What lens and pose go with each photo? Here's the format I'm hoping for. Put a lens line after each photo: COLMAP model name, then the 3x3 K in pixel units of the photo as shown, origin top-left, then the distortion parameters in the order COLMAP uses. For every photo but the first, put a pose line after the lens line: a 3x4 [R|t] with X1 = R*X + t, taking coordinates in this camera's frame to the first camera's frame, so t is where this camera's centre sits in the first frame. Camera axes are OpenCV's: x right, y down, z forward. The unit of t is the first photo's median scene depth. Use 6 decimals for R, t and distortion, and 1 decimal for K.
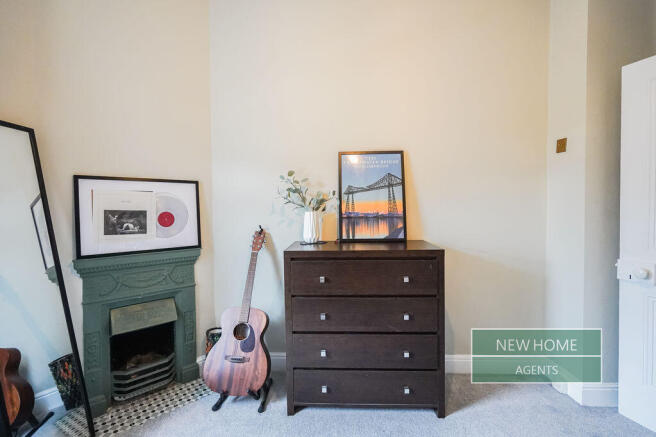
lens RADIAL K [[303.4, 0, 328.5], [0, 303.4, 212.2], [0, 0, 1]] dist [0.000147, 0.000106]
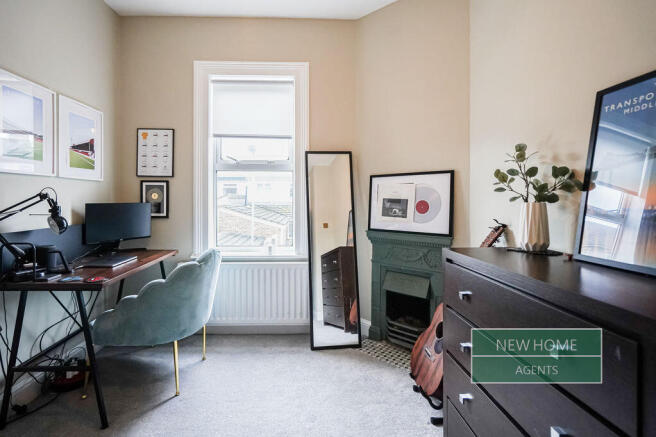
lens RADIAL K [[310.4, 0, 326.3], [0, 310.4, 201.9], [0, 0, 1]] dist [-0.000424, -0.000050]
pose [[0.077529, 0.010731, -0.996932, 0.637099], [-0.020514, 0.999748, 0.009166, 0.001058], [0.996779, 0.019740, 0.077729, 0.586200]]
